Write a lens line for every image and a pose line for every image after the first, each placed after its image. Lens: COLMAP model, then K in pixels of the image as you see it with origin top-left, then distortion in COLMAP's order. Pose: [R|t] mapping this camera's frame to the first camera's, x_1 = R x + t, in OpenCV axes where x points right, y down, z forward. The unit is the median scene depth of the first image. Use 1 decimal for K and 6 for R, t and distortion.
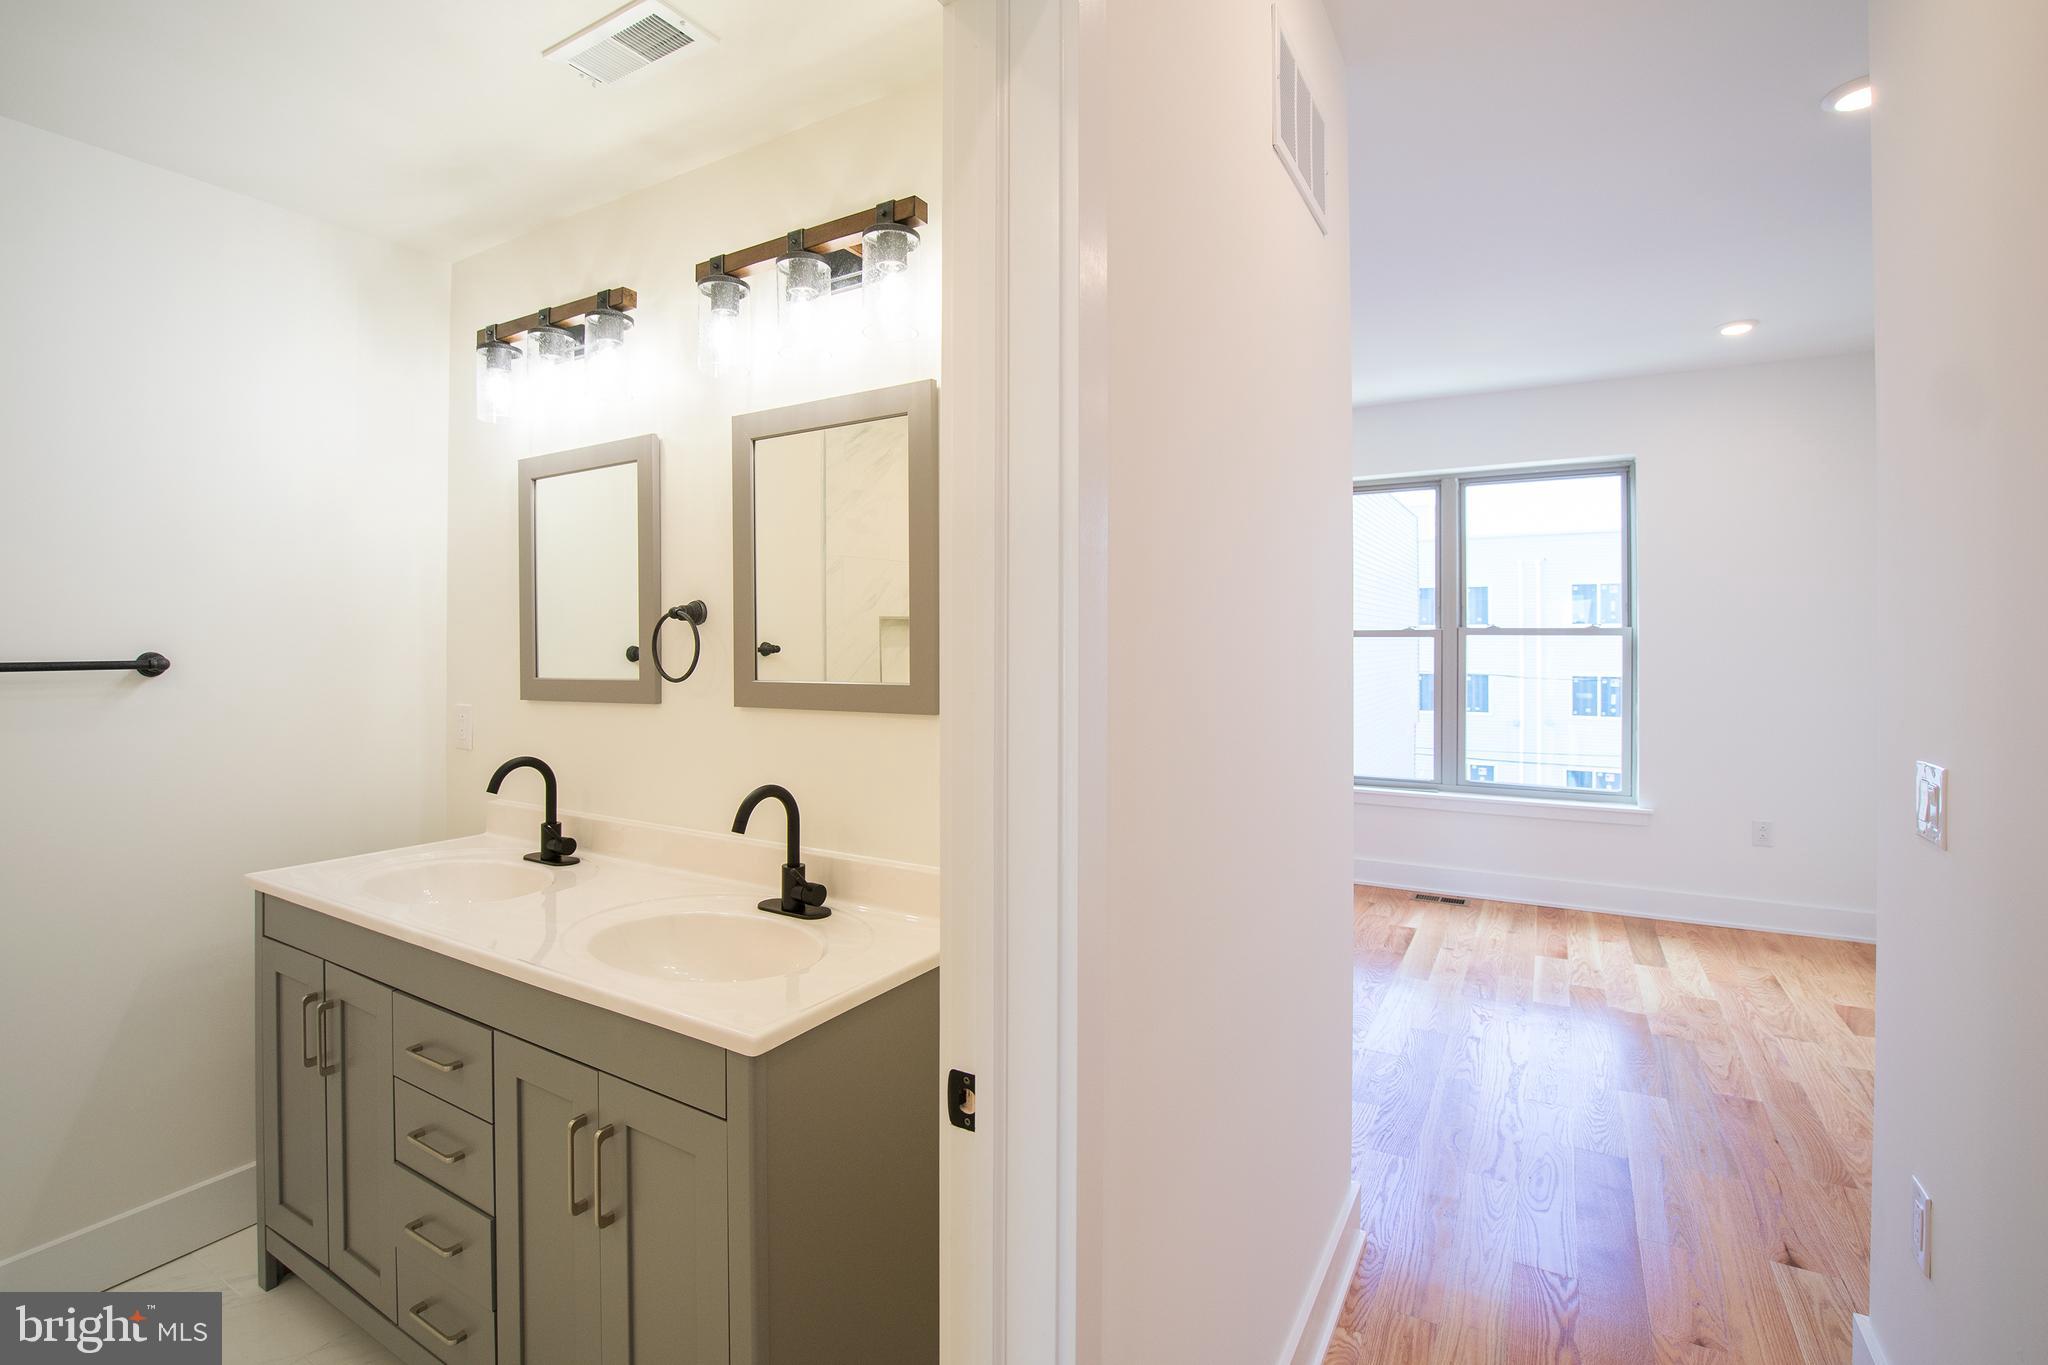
lens RADIAL K [[946.3, 0, 1006.1], [0, 946.3, 641.3], [0, 0, 1]] dist [-0.026991, 0.002304]
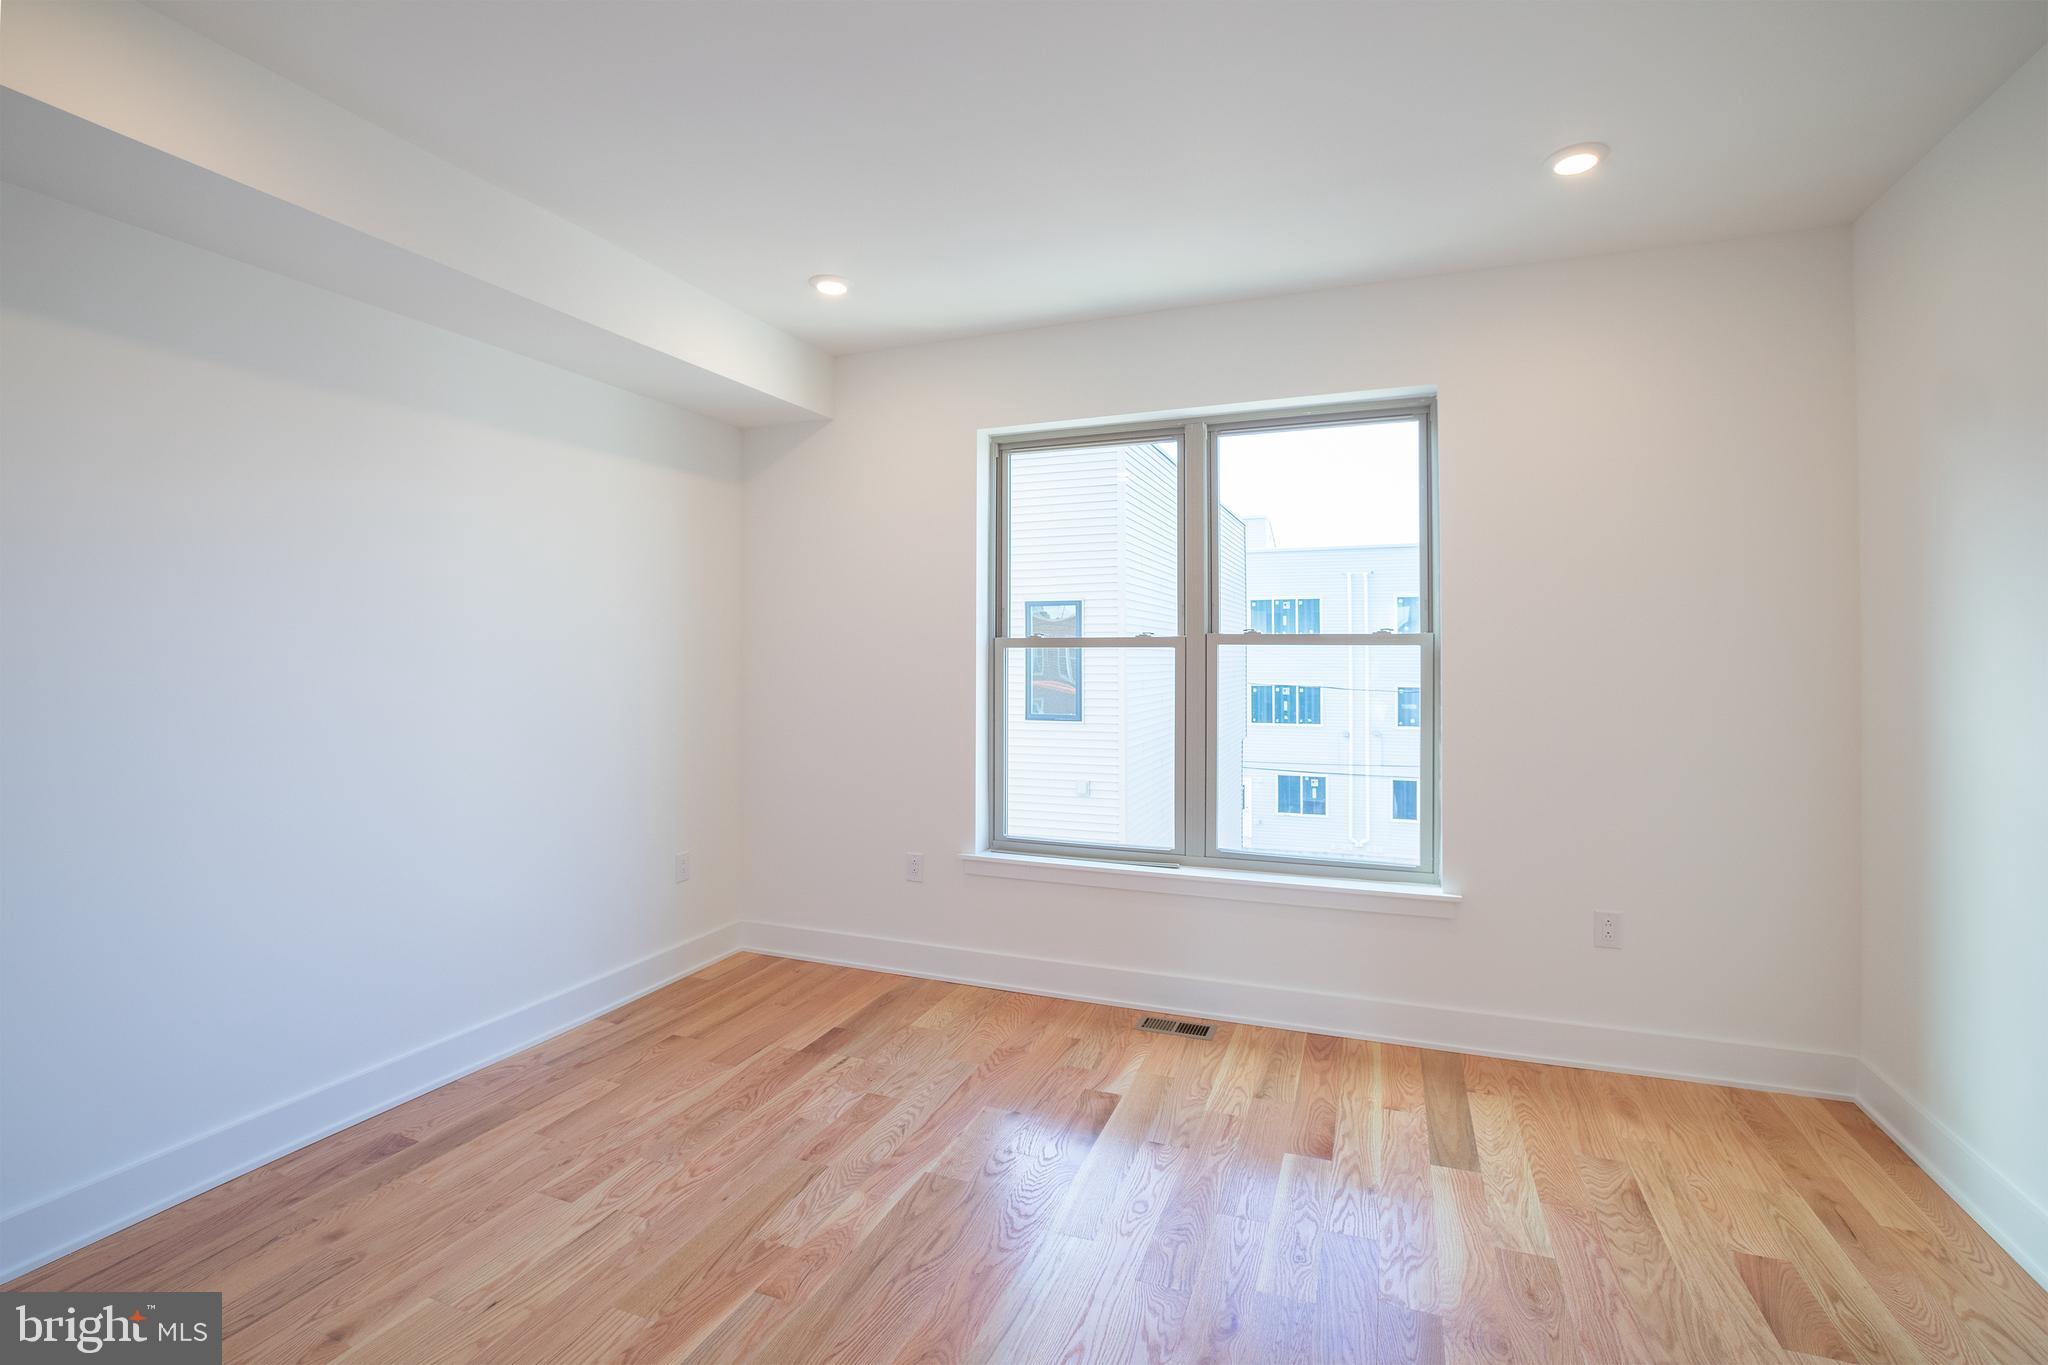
lens RADIAL K [[946.3, 0, 1006.3], [0, 946.3, 647.3], [0, 0, 1]] dist [-0.026991, 0.002304]
pose [[0.989677, -0.000221, 0.143317, 0.253442], [0.001137, 0.999979, -0.006311, -0.000045], [-0.143313, 0.006409, 0.989657, 0.350195]]
